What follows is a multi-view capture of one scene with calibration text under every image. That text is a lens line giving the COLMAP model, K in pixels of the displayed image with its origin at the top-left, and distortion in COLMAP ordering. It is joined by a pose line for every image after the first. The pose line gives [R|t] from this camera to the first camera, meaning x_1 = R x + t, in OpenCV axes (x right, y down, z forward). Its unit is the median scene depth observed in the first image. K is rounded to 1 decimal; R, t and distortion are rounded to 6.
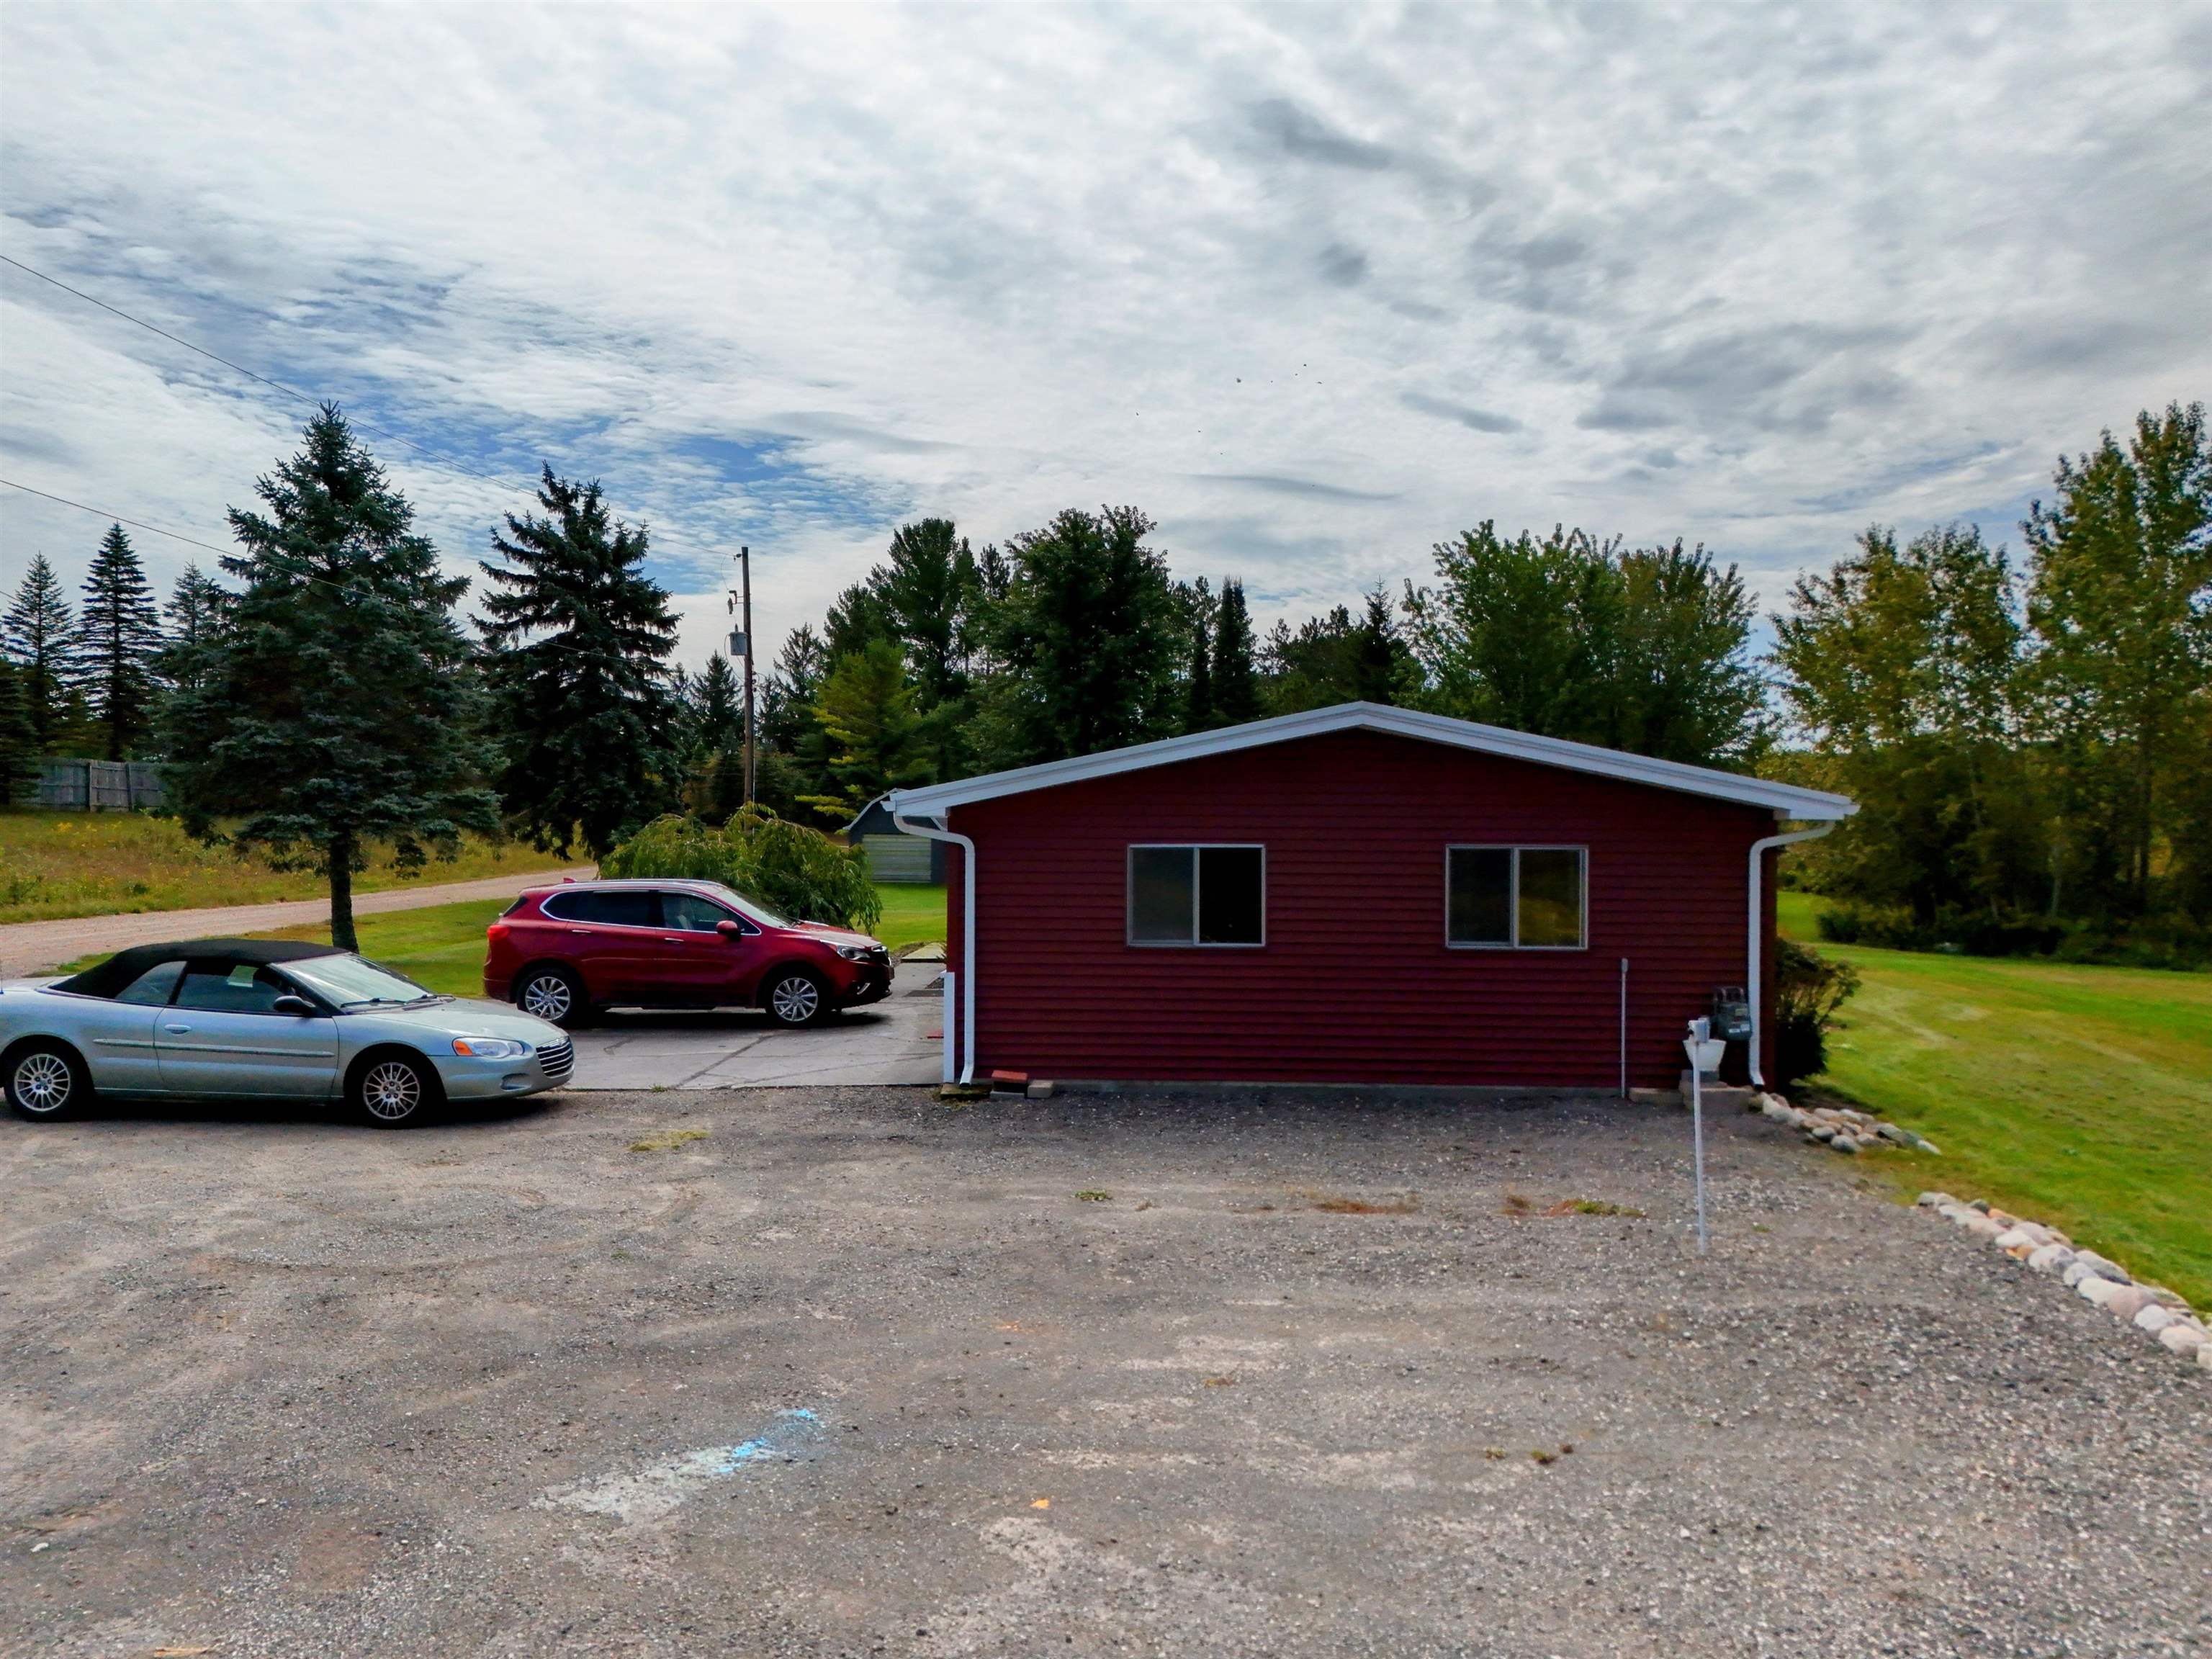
lens RADIAL K [[1657.6, 0, 1106.0], [0, 1657.6, 829.5], [0, 0, 1]] dist [0.079821, -0.024224]
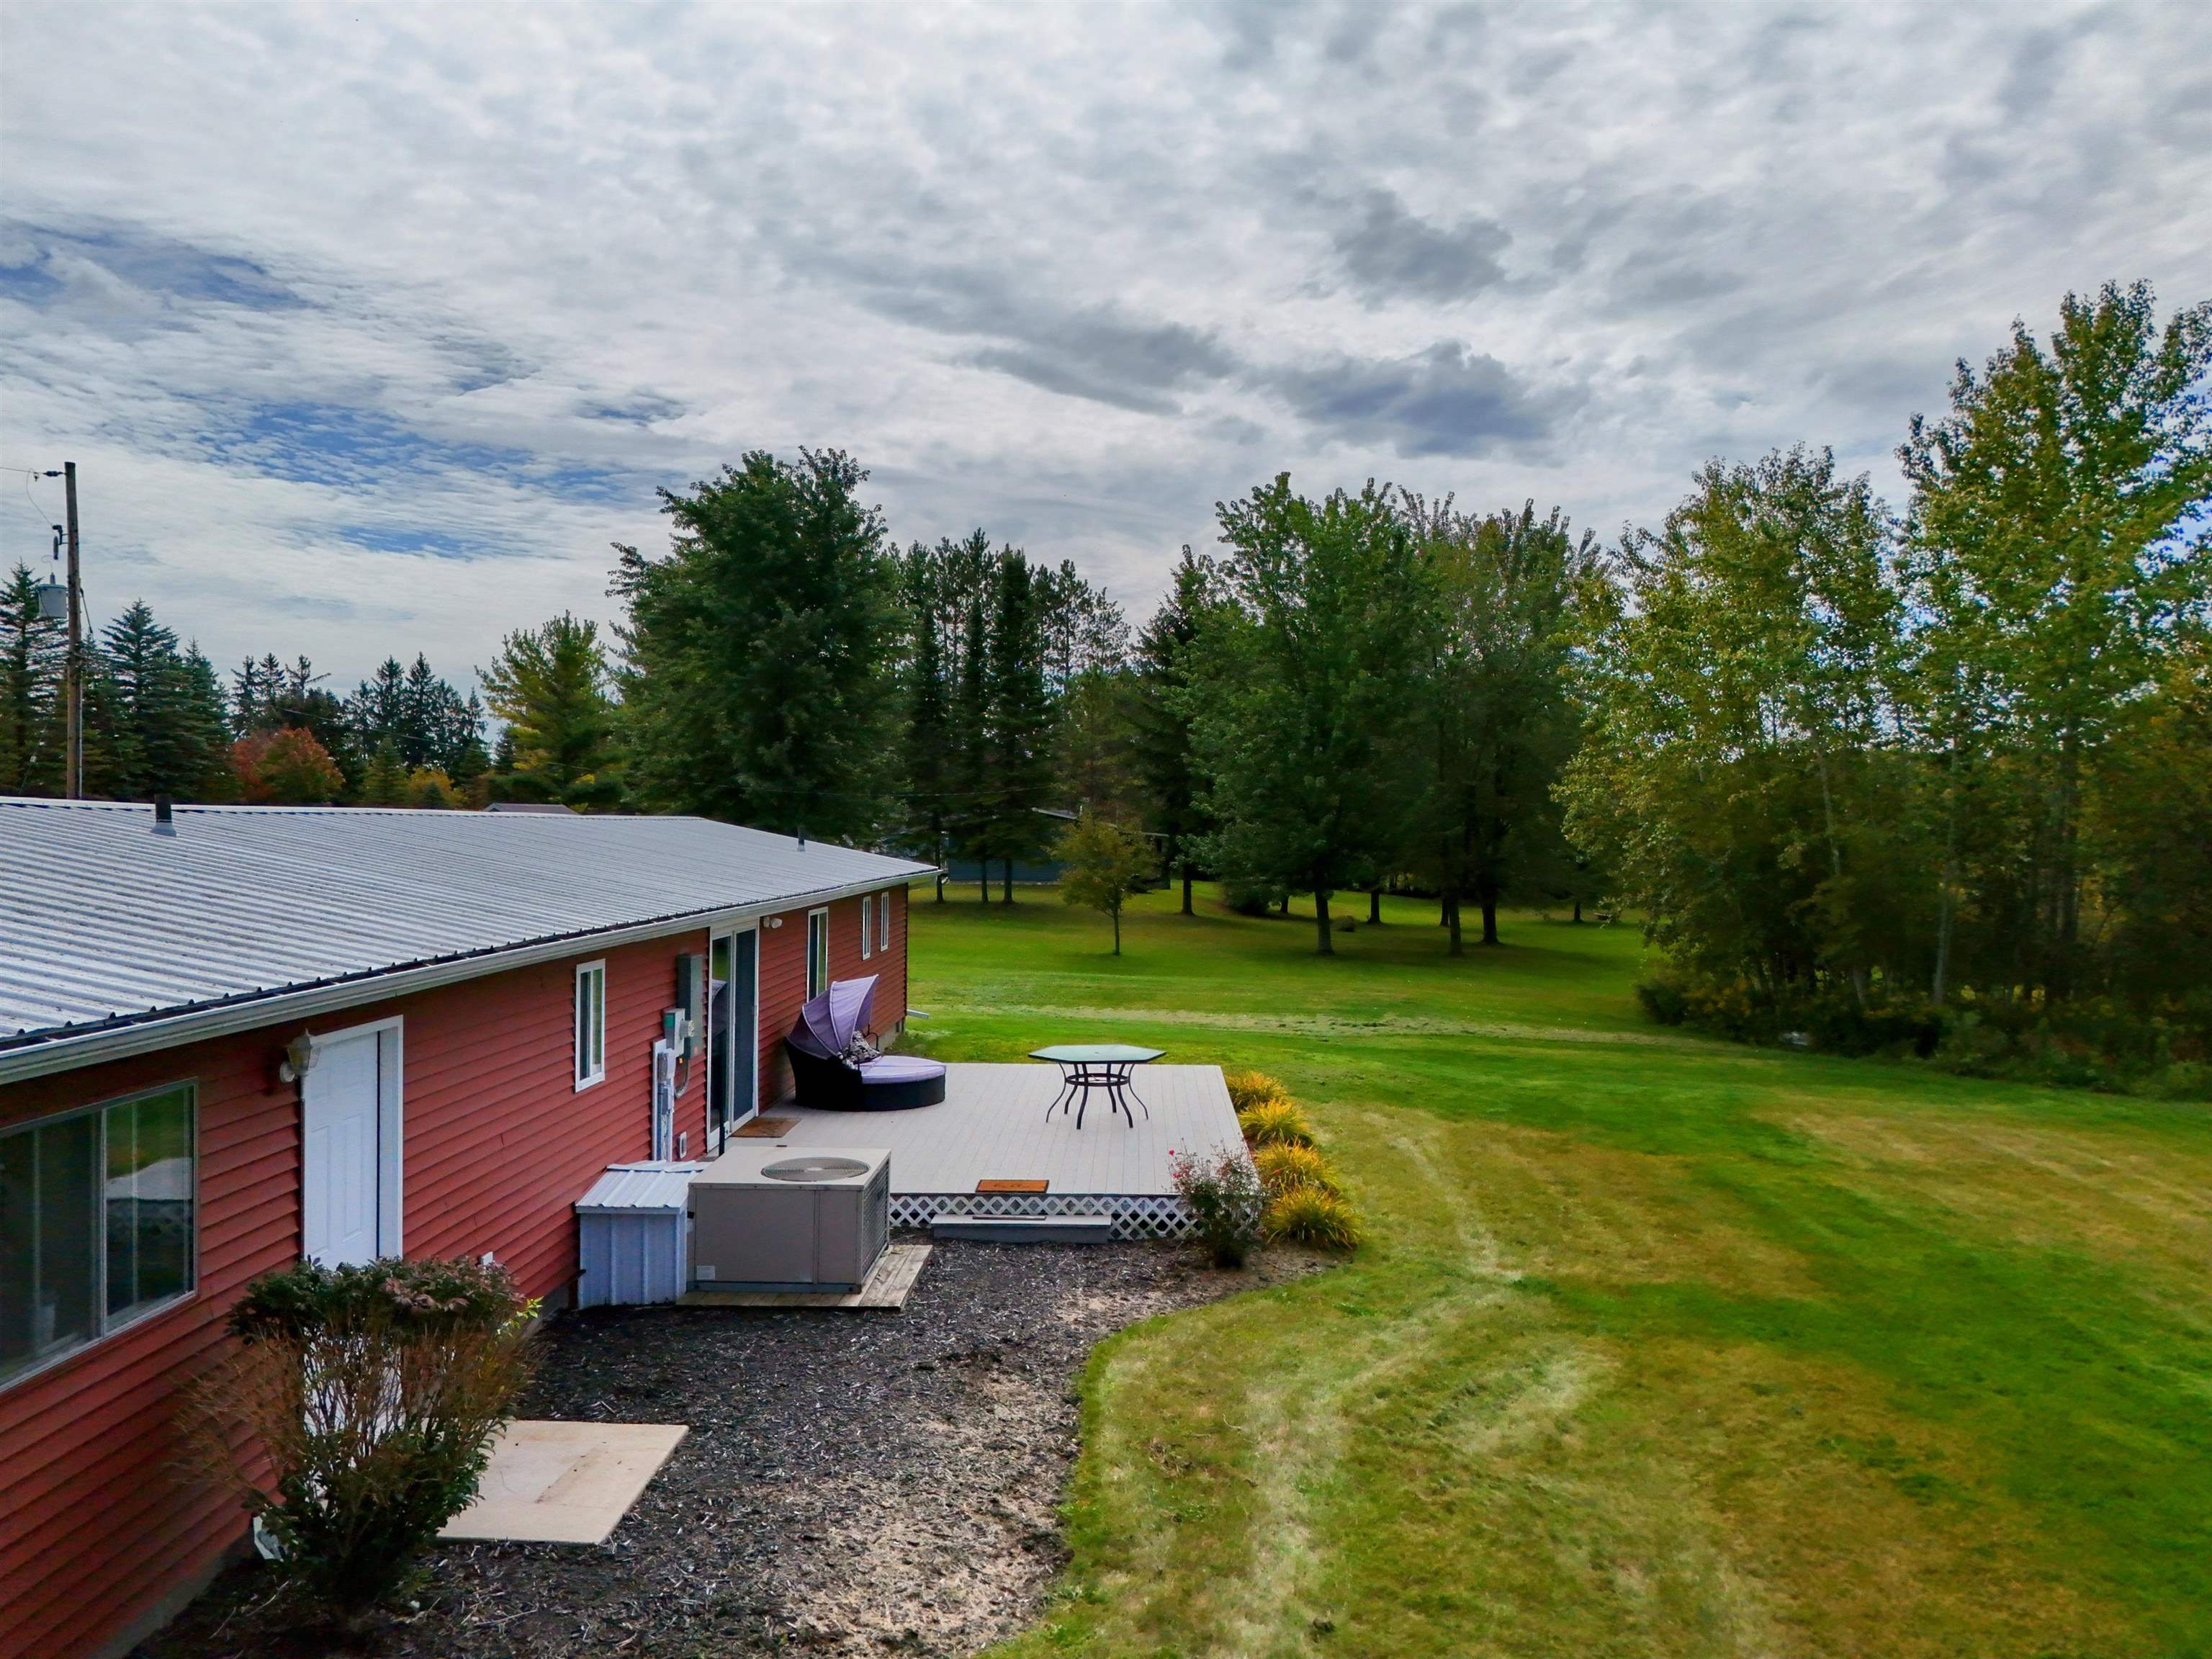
lens RADIAL K [[1657.6, 0, 1106.0], [0, 1657.6, 829.5], [0, 0, 1]] dist [0.079821, -0.024224]
pose [[0.999962, 0.004693, 0.007346, 0.199234], [-0.004684, 0.999988, -0.001190, -0.017164], [-0.007351, 0.001155, 0.999972, 0.287071]]
